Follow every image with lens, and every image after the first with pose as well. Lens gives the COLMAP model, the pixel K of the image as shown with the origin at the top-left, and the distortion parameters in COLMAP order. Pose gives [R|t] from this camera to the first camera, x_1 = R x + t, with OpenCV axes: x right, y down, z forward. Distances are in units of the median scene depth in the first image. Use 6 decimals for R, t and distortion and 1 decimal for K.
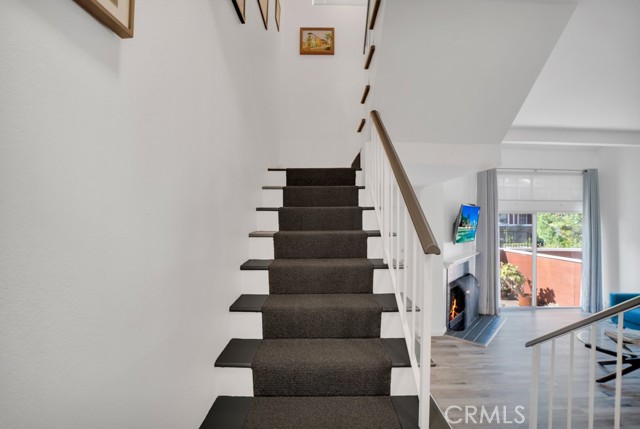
lens RADIAL K [[280.9, 0, 320.0], [0, 280.9, 214.5], [0, 0, 1]] dist [-0.037059, -0.000068]
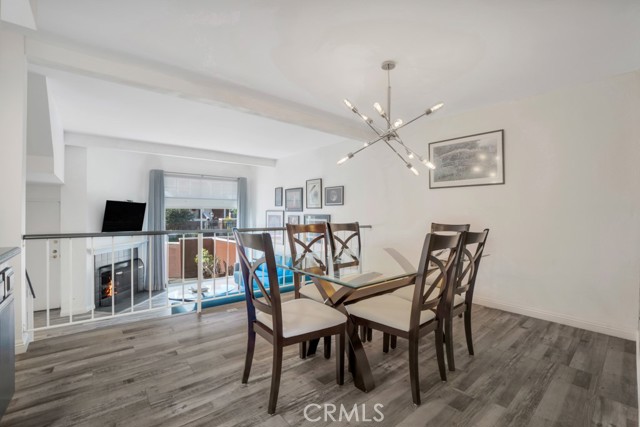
lens RADIAL K [[280.7, 0, 316.7], [0, 280.7, 212.1], [0, 0, 1]] dist [-0.075860, 0.015658]
pose [[0.785426, 0.009621, 0.618881, 0.413831], [-0.017599, 0.999822, 0.006792, -0.005284], [-0.618706, -0.016227, 0.785455, -0.380549]]
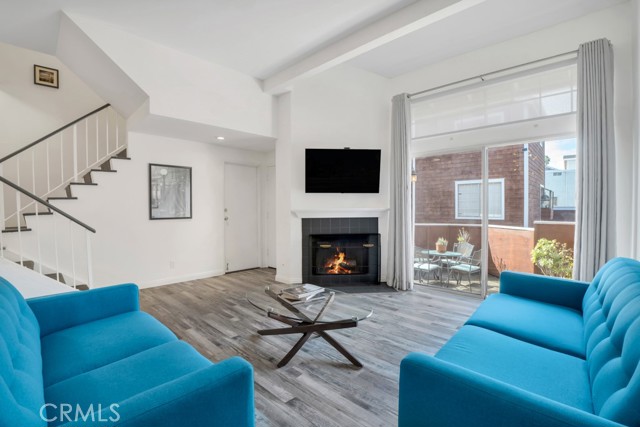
lens RADIAL K [[290.1, 0, 316.8], [0, 290.1, 213.6], [0, 0, 1]] dist [-0.044041, 0.000914]
pose [[0.710770, 0.009225, -0.703364, 1.008305], [0.016150, 0.999436, 0.029428, 0.128438], [0.703239, -0.032276, 0.710220, 0.280701]]
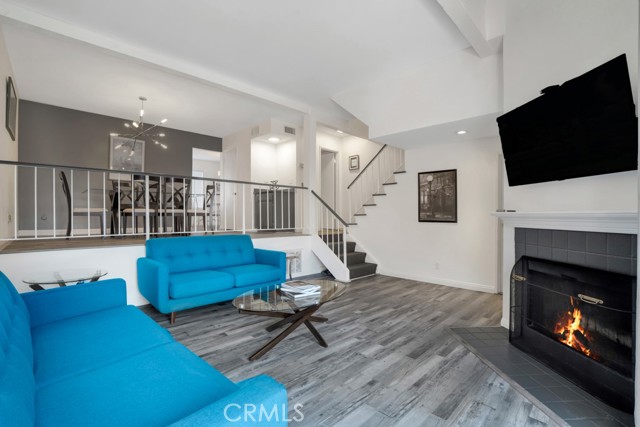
lens RADIAL K [[290.1, 0, 316.8], [0, 290.1, 213.6], [0, 0, 1]] dist [-0.044041, 0.000914]
pose [[-0.716570, -0.004376, -0.697502, 0.998241], [0.004938, 0.999923, -0.011347, 0.144891], [0.697498, -0.011575, -0.716493, 0.962893]]
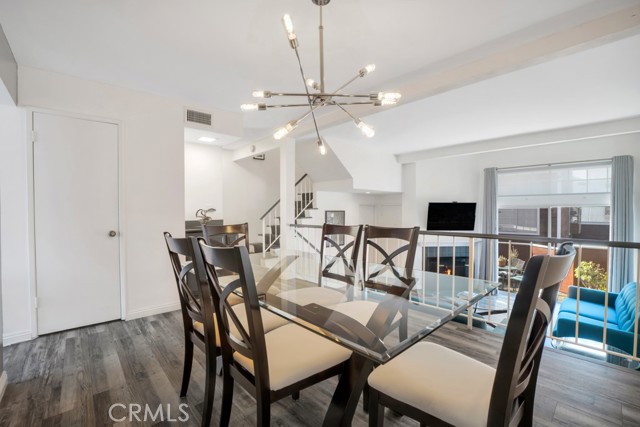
lens RADIAL K [[280.7, 0, 316.7], [0, 280.7, 212.1], [0, 0, 1]] dist [-0.075860, 0.015658]
pose [[0.655015, 0.002670, -0.755611, 1.001825], [0.010141, 0.999873, 0.012324, -0.006502], [0.755548, -0.015735, 0.654904, -0.302086]]
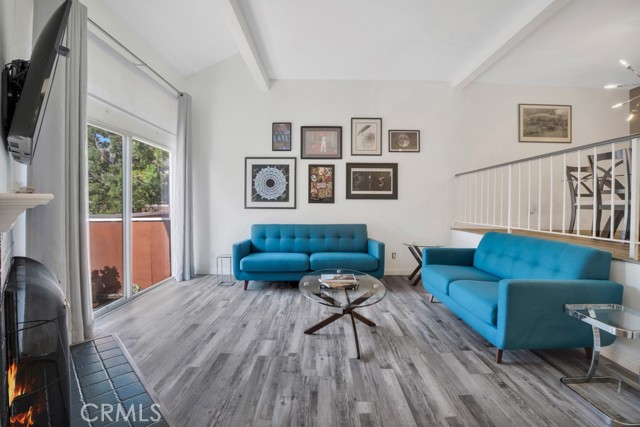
lens RADIAL K [[290.1, 0, 316.8], [0, 290.1, 213.6], [0, 0, 1]] dist [-0.044041, 0.000914]
pose [[0.016137, -0.030301, 0.999411, 0.191795], [-0.016127, 0.999403, 0.030561, 0.140648], [-0.999740, -0.016611, 0.015639, 0.615882]]
